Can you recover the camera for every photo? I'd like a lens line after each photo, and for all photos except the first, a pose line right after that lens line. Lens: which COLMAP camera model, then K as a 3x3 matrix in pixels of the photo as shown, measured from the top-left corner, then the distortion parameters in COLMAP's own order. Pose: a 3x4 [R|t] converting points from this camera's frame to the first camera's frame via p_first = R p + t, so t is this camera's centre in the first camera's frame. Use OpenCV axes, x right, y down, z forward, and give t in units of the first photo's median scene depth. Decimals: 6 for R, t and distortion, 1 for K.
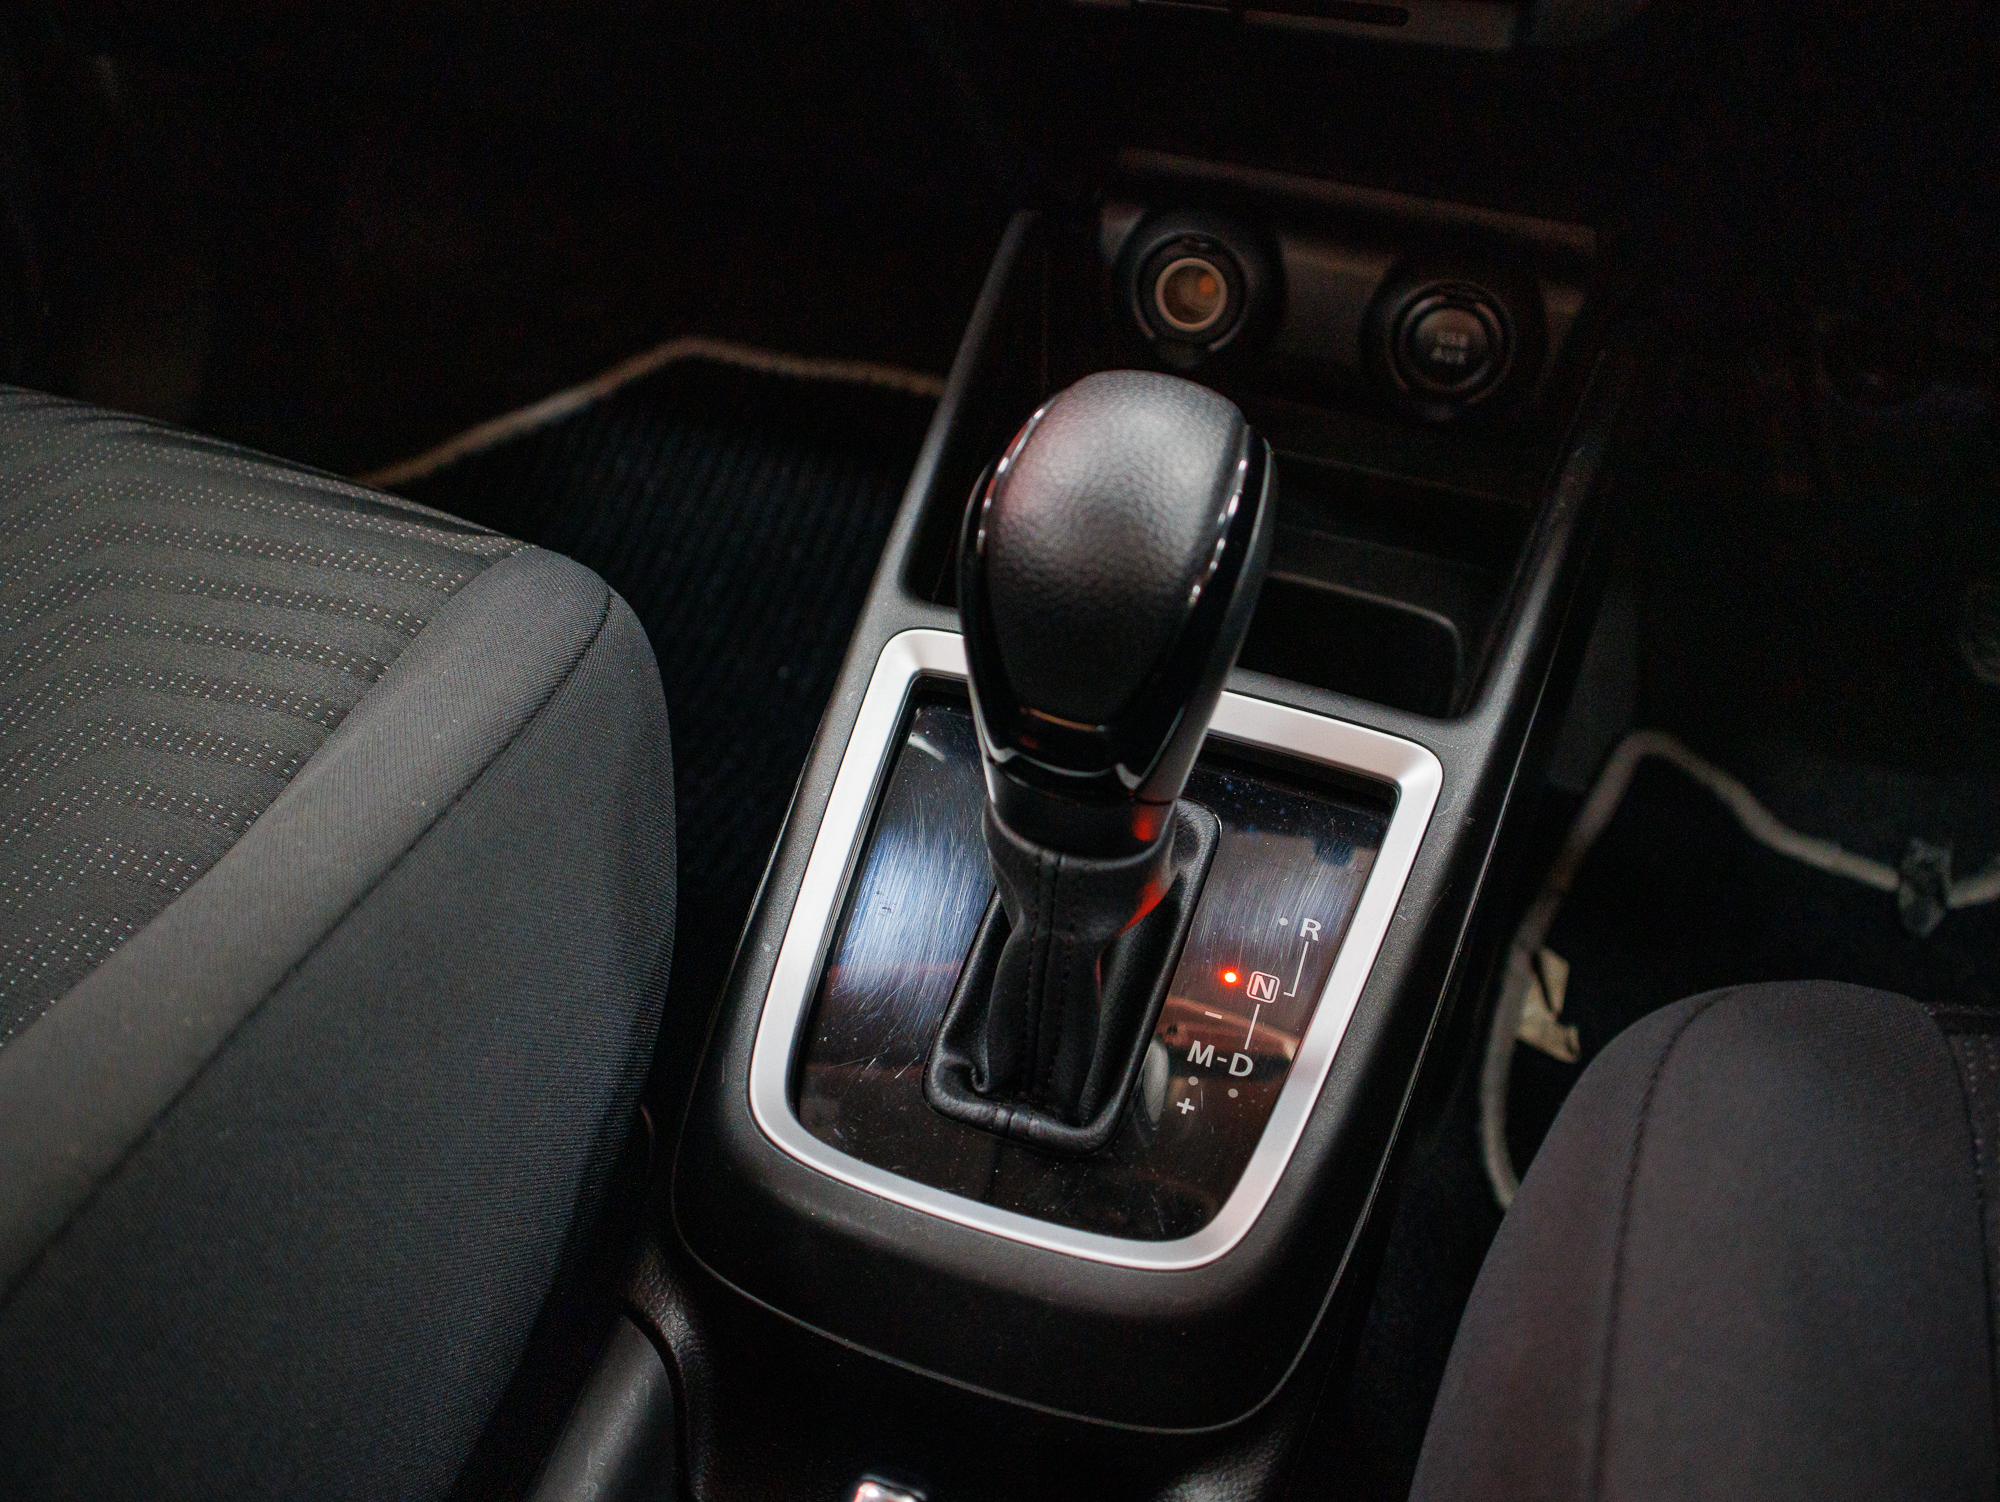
lens RADIAL K [[1511.4, 0, 1000.0], [0, 1511.4, 751.0], [0, 0, 1]] dist [-0.116953, 0.090469]
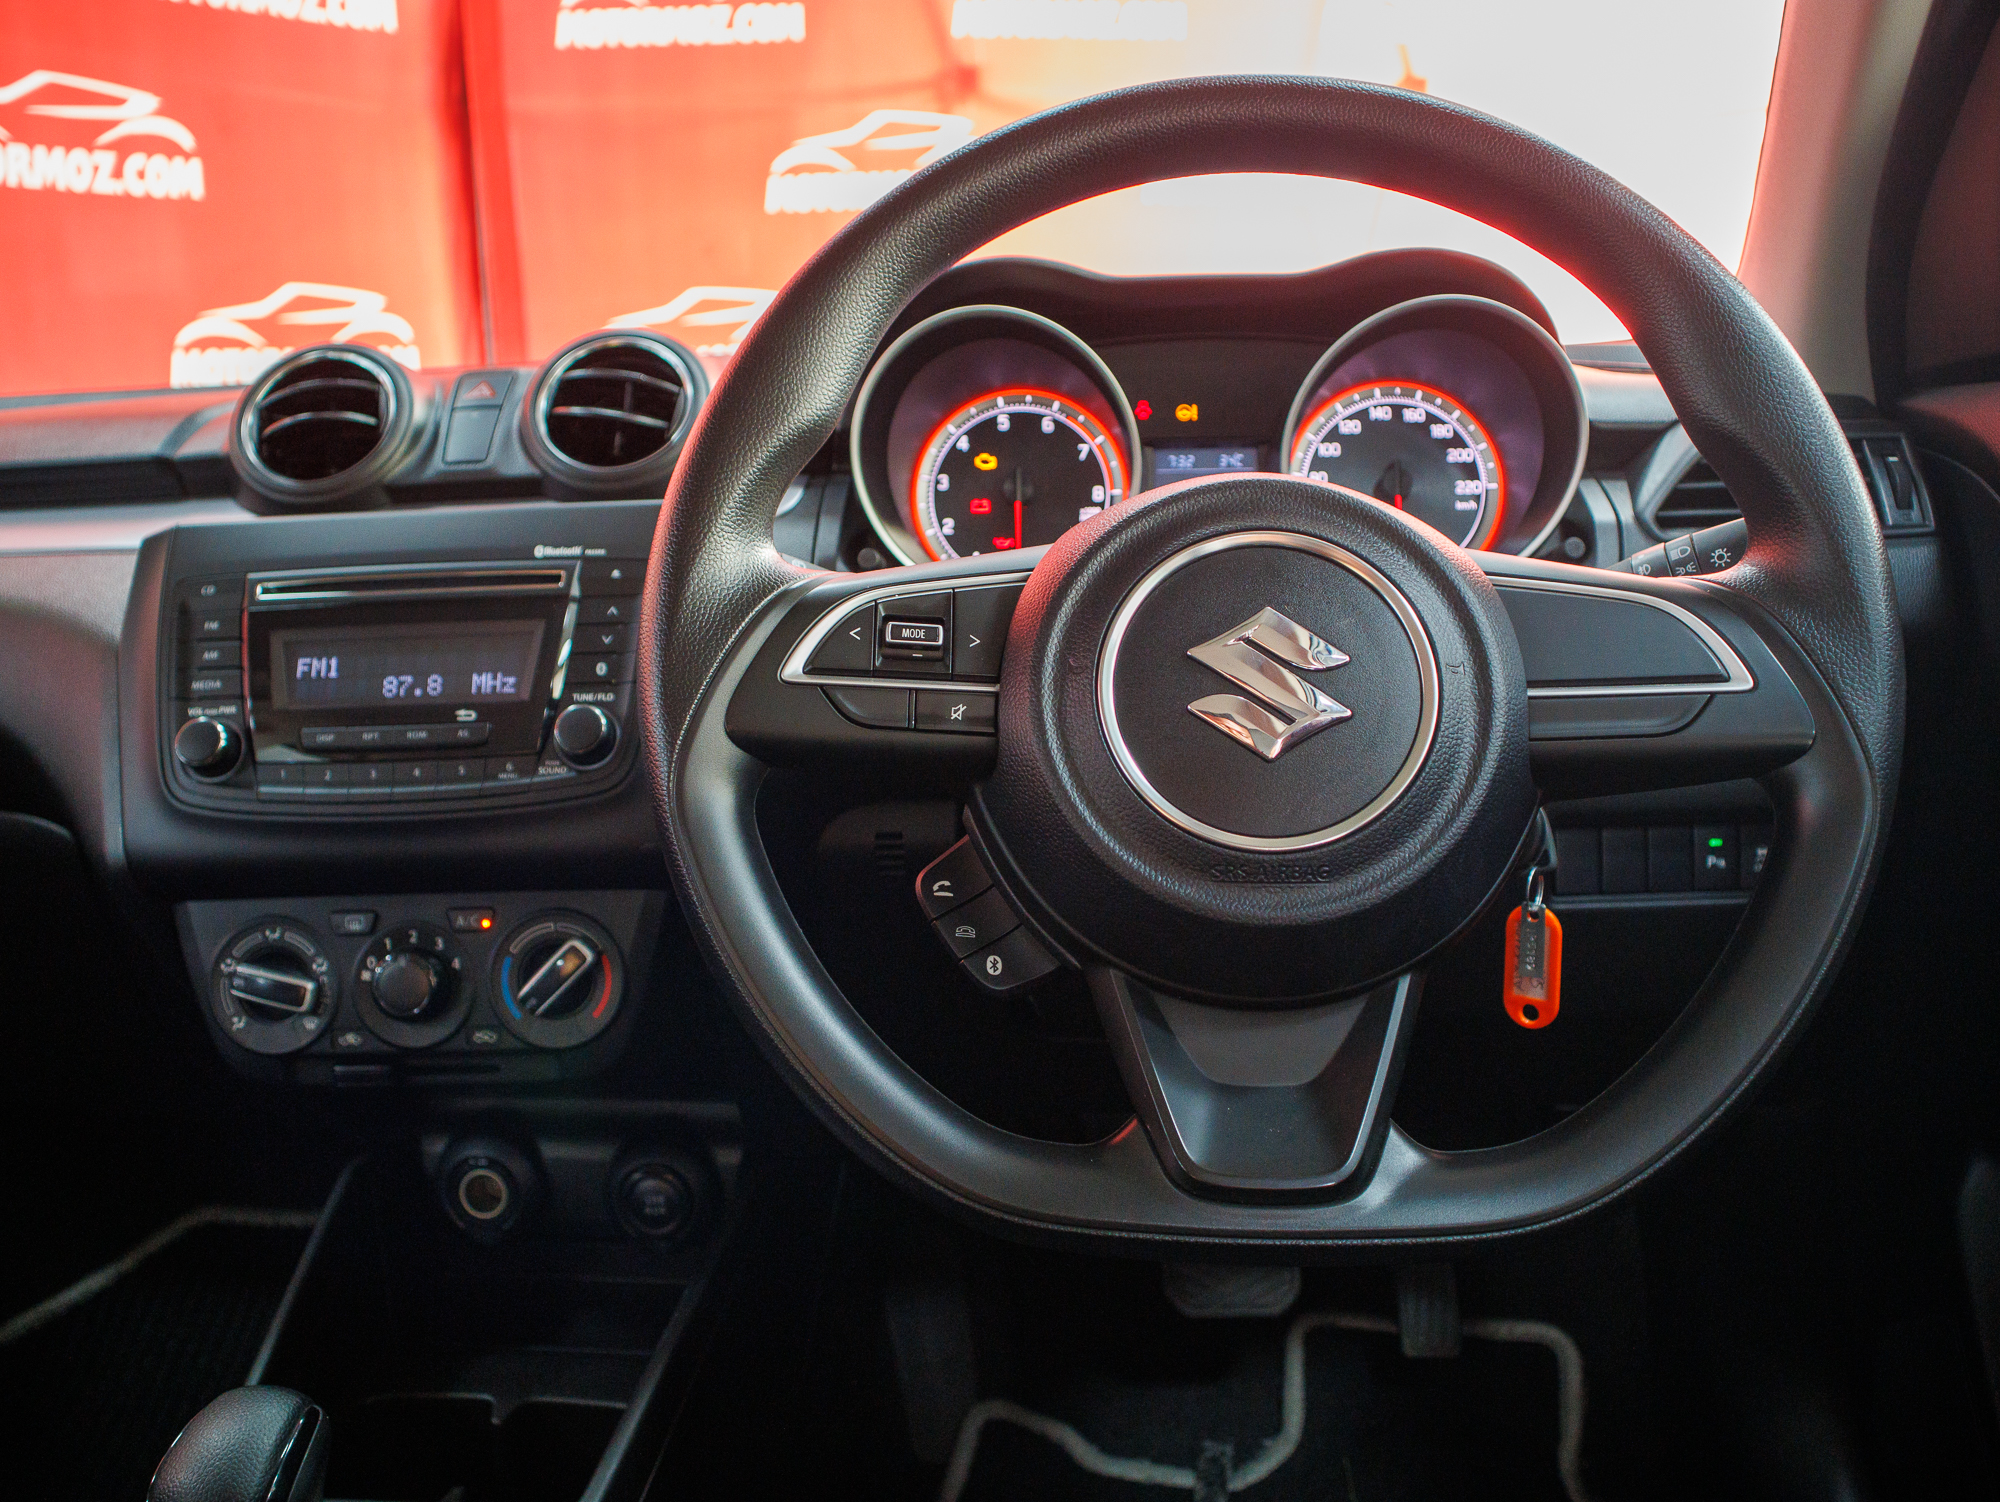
lens RADIAL K [[1511.4, 0, 1000.0], [0, 1511.4, 751.0], [0, 0, 1]] dist [-0.116953, 0.090469]
pose [[0.964331, -0.129155, 0.231051, 0.233452], [0.213207, 0.896299, -0.388833, -0.016374], [-0.156871, 0.424225, 0.891866, -0.386179]]
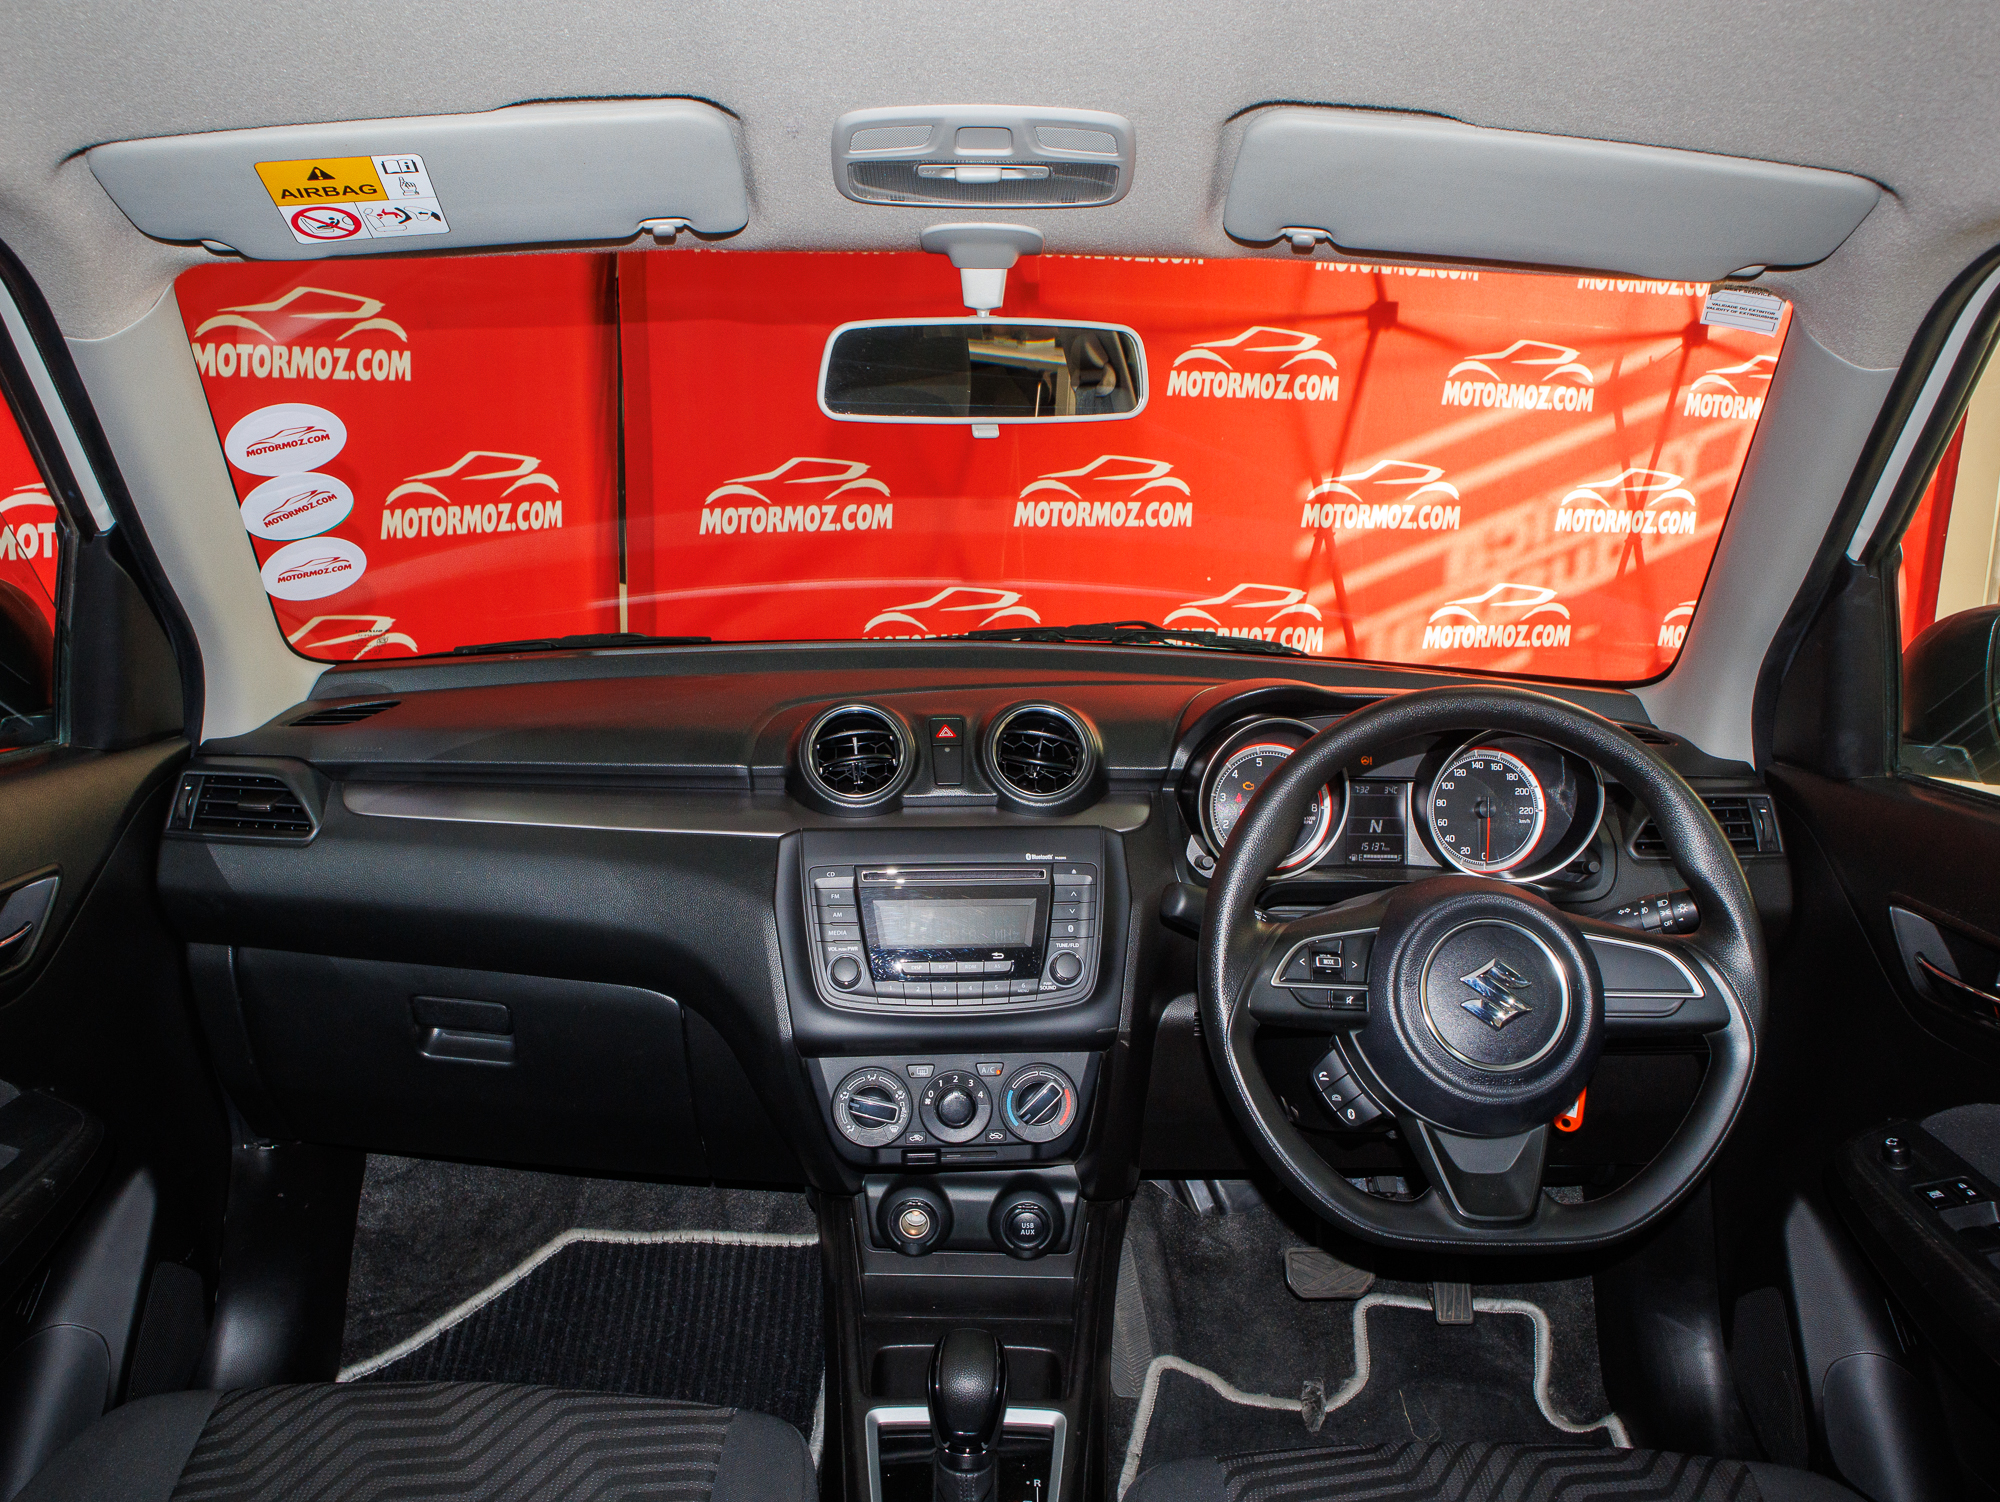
lens RADIAL K [[1511.4, 0, 1000.0], [0, 1511.4, 751.0], [0, 0, 1]] dist [-0.116953, 0.090469]
pose [[0.944084, -0.101736, 0.313617, -0.284436], [0.221993, 0.899426, -0.376499, -0.042360], [-0.243772, 0.425067, 0.871719, -0.965650]]
